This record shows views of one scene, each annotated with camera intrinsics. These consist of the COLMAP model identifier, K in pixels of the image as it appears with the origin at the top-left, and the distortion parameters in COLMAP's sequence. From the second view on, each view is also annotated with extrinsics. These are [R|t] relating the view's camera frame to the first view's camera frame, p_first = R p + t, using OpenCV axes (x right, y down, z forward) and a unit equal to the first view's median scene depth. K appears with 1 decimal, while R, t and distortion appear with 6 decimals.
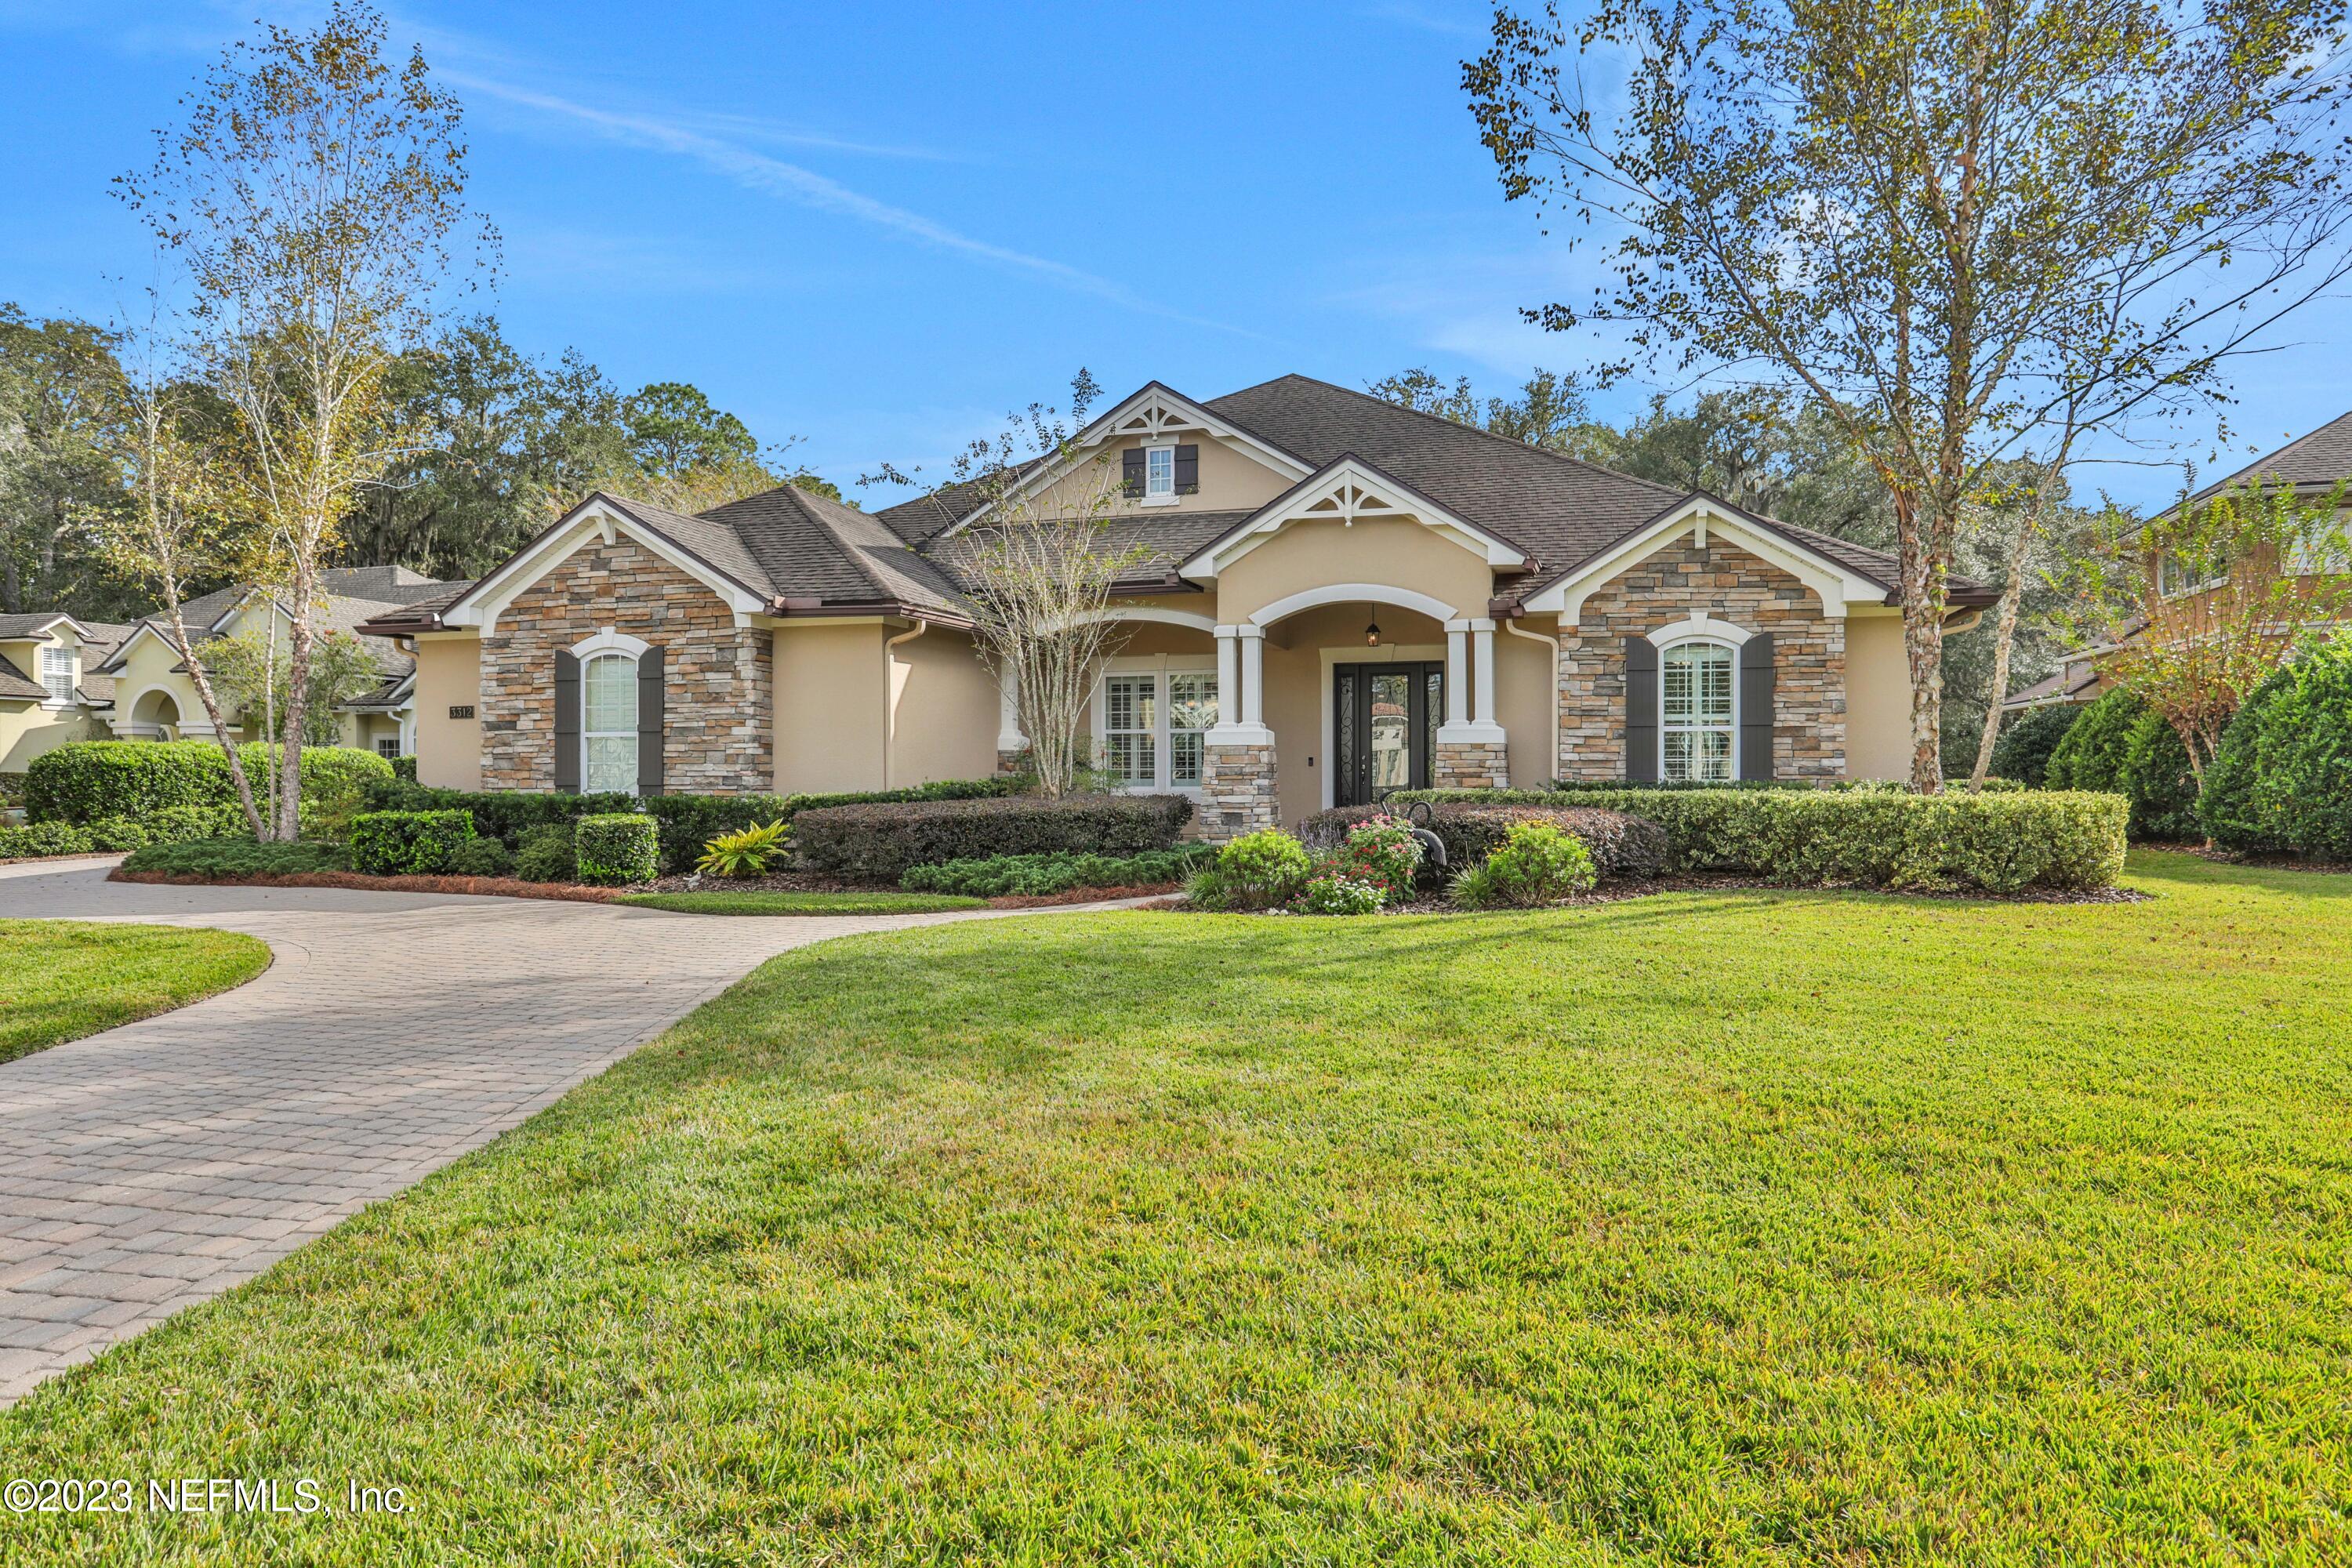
lens RADIAL K [[1448.8, 0, 1170.3], [0, 1448.8, 784.6], [0, 0, 1]] dist [-0.051623, -0.002503]
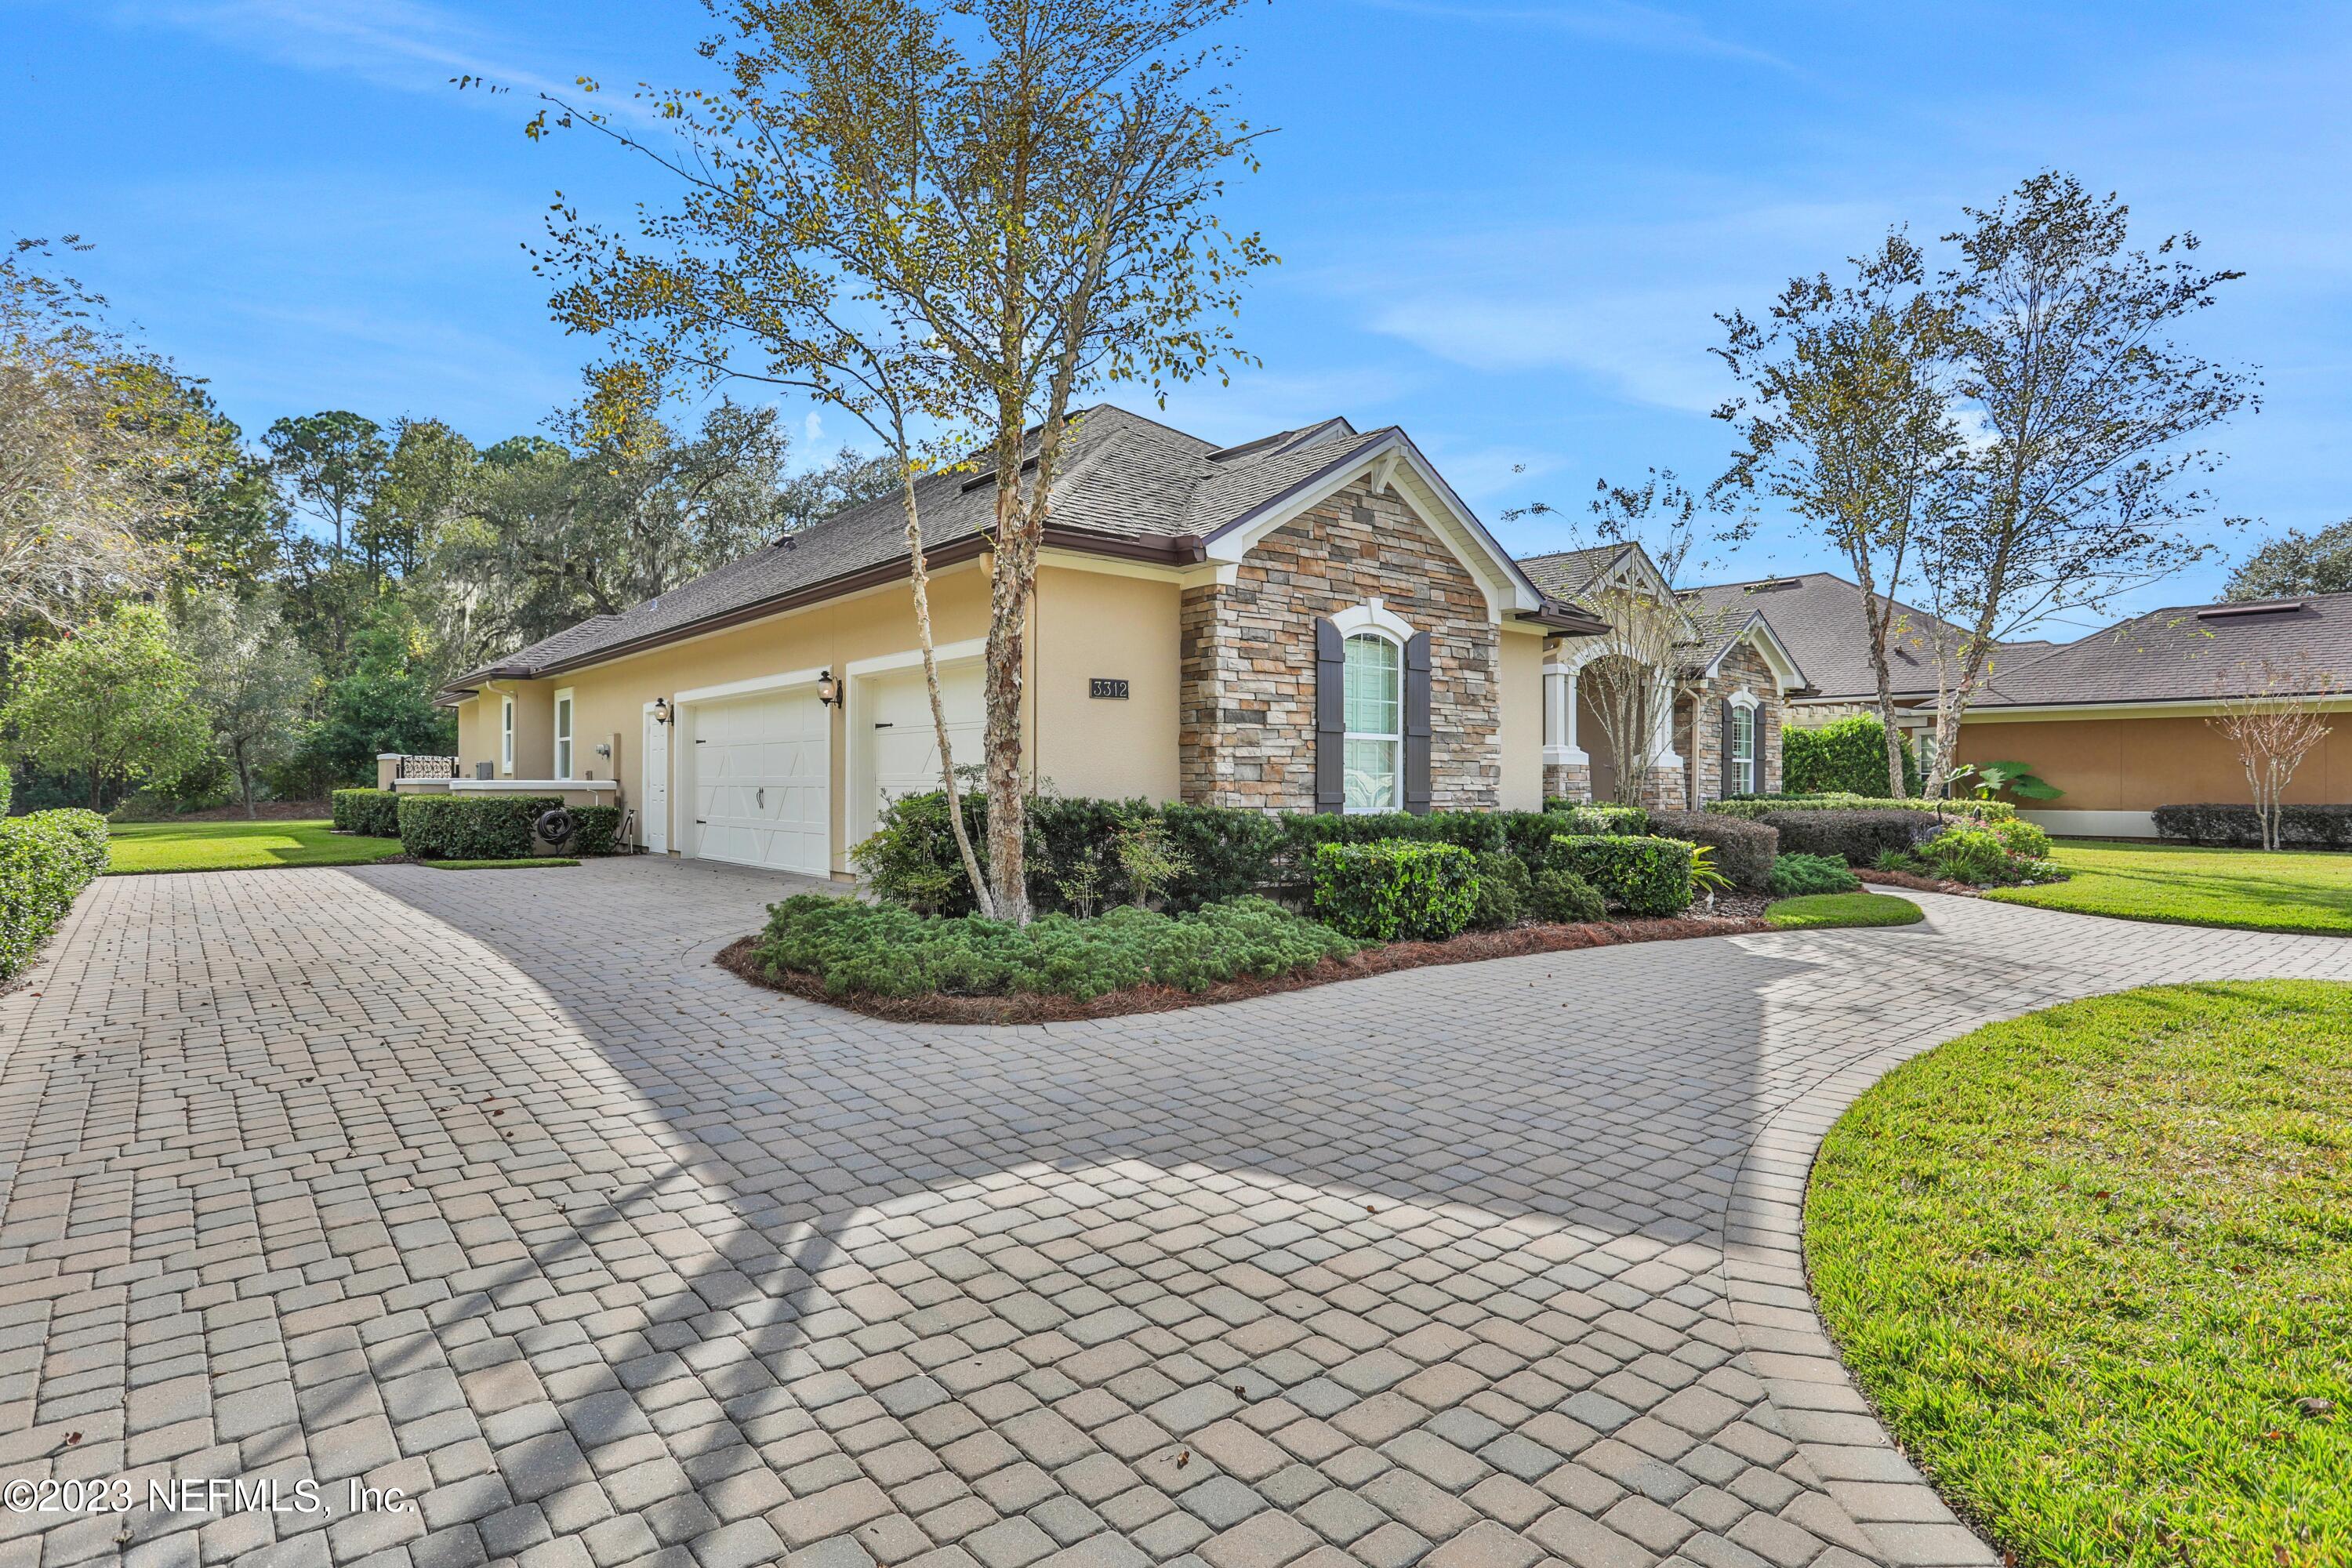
lens RADIAL K [[1255.5, 0, 1168.0], [0, 1255.5, 772.8], [0, 0, 1]] dist [-0.050622, -0.000880]
pose [[0.546147, 0.011077, 0.837616, -1.045606], [-0.003475, 0.999934, -0.010958, -0.007737], [-0.837682, 0.003074, 0.546149, 0.742649]]
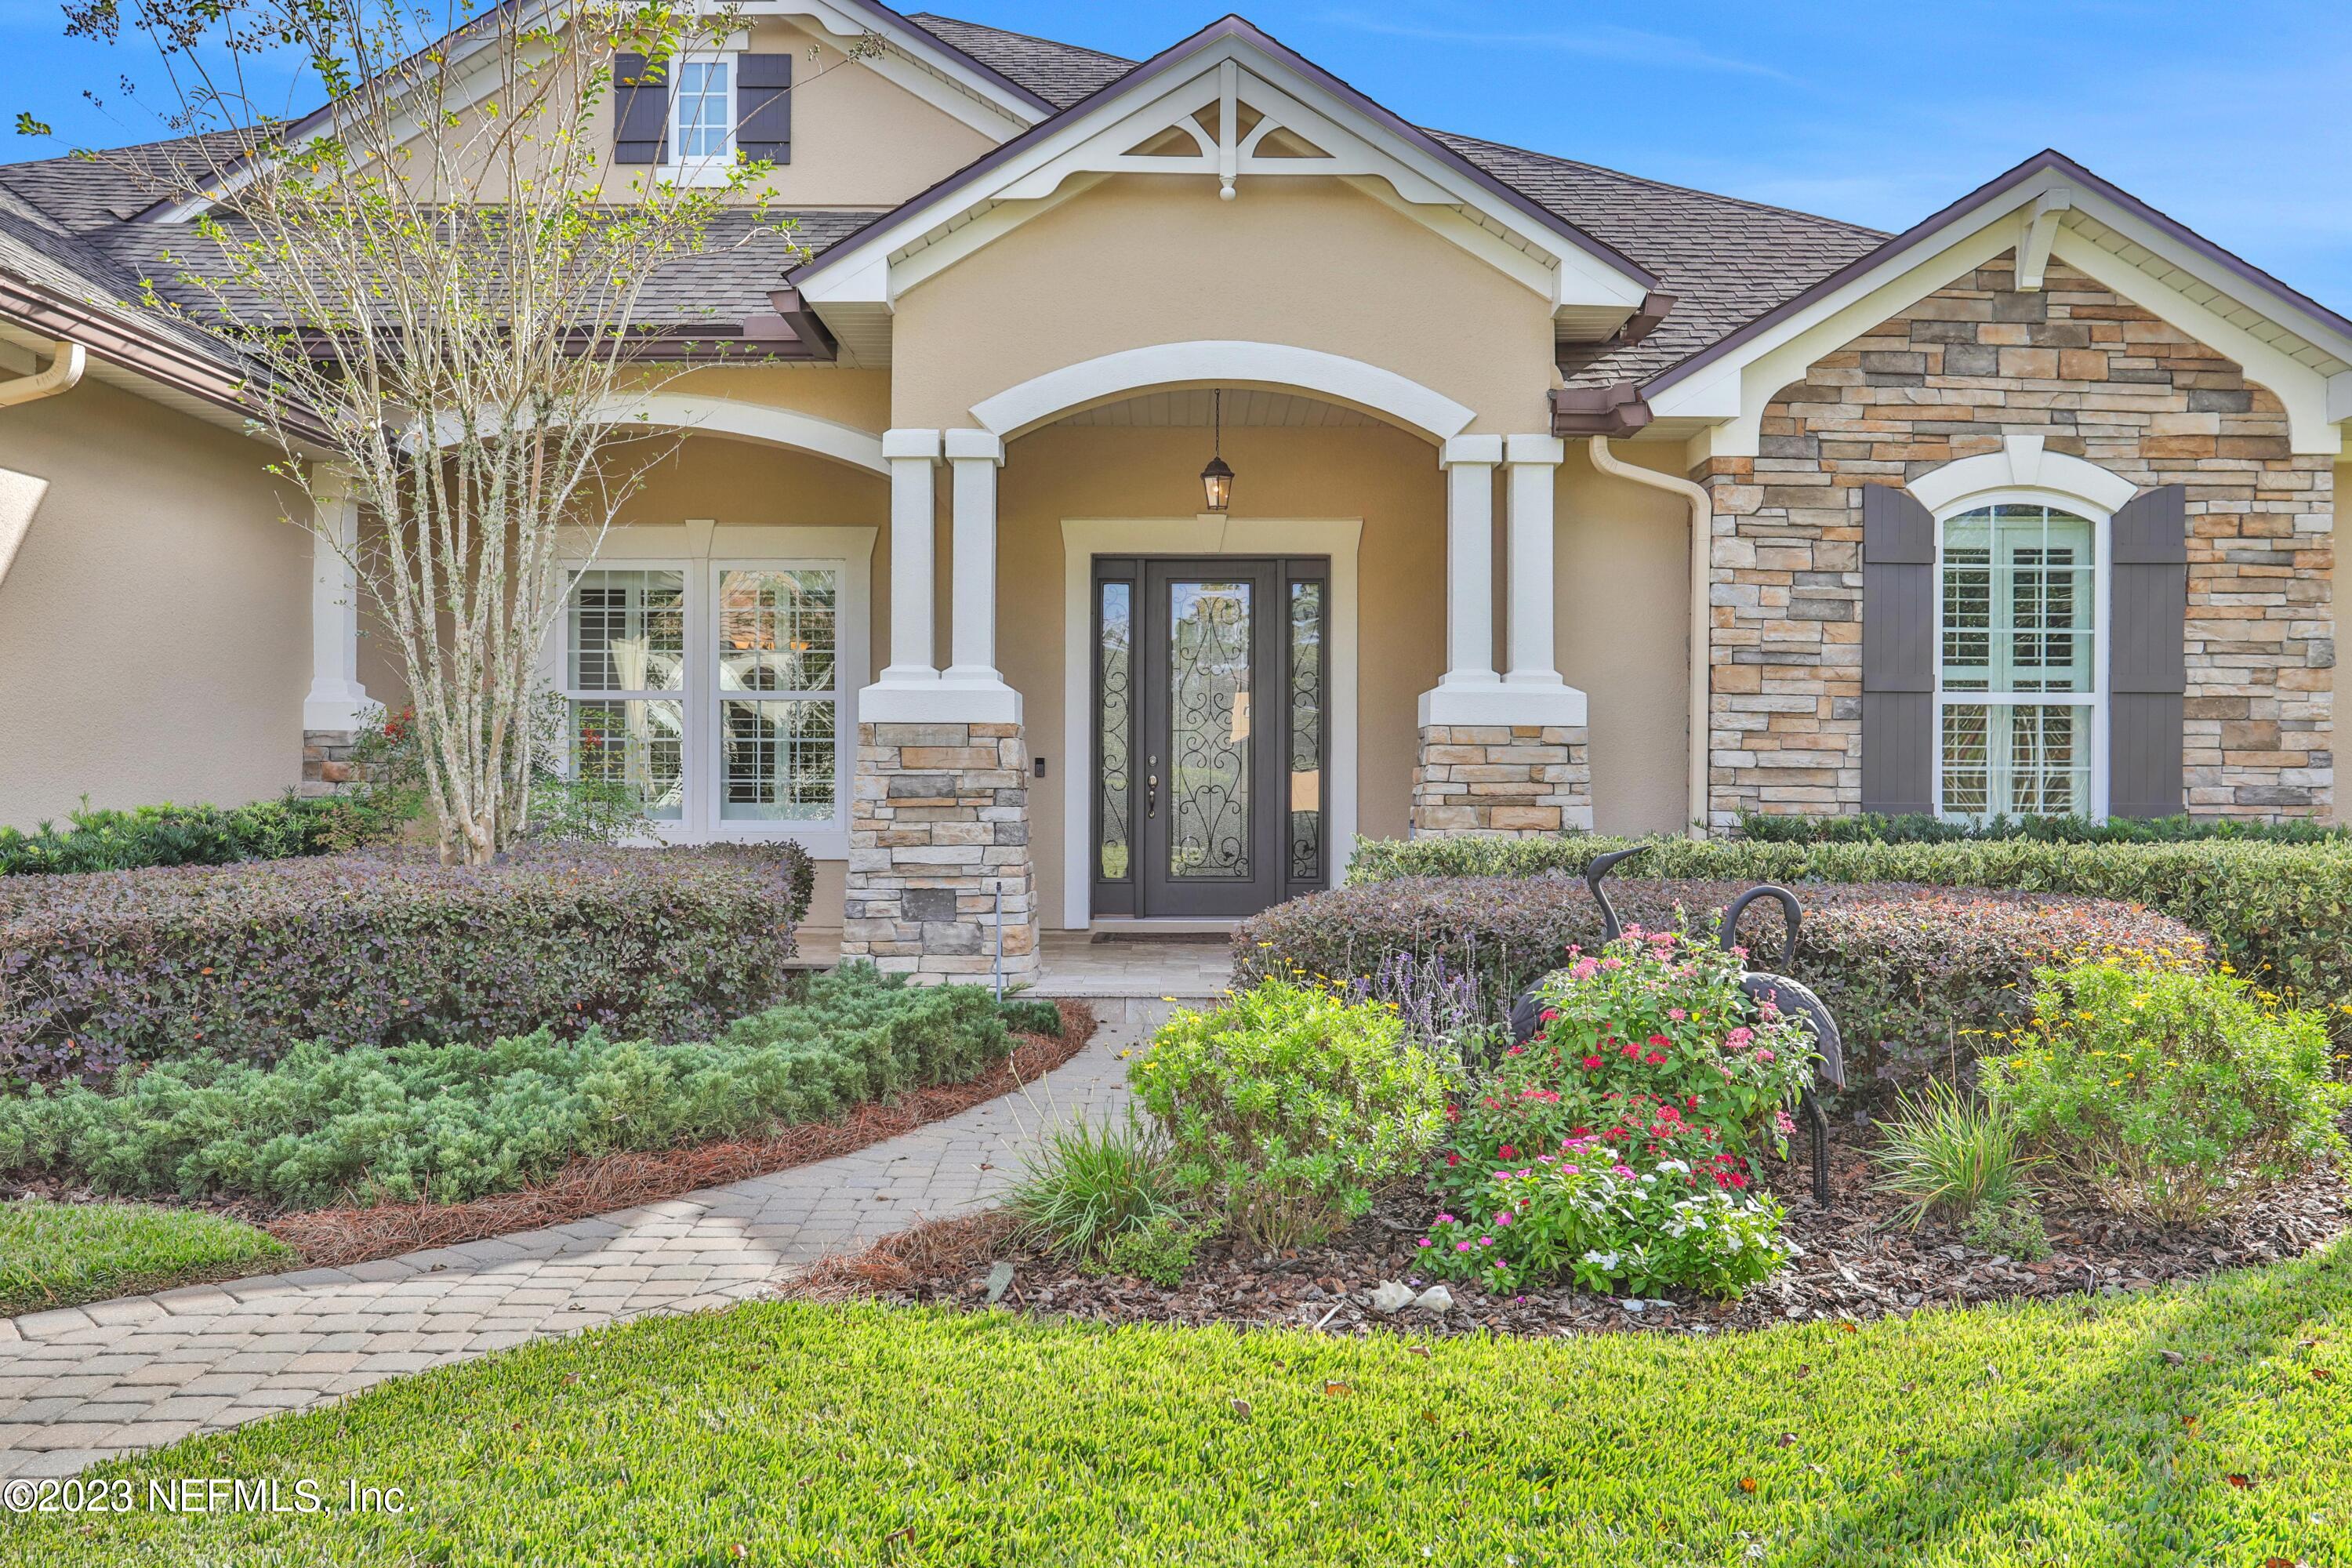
lens RADIAL K [[2057.1, 0, 1179.5], [0, 2057.1, 786.0], [0, 0, 1]] dist [-0.009707, 0.031277]
pose [[0.957742, 0.008130, 0.287514, -0.057932], [-0.005108, 0.999924, -0.011261, -0.003405], [-0.287583, 0.009316, 0.957710, 0.444094]]
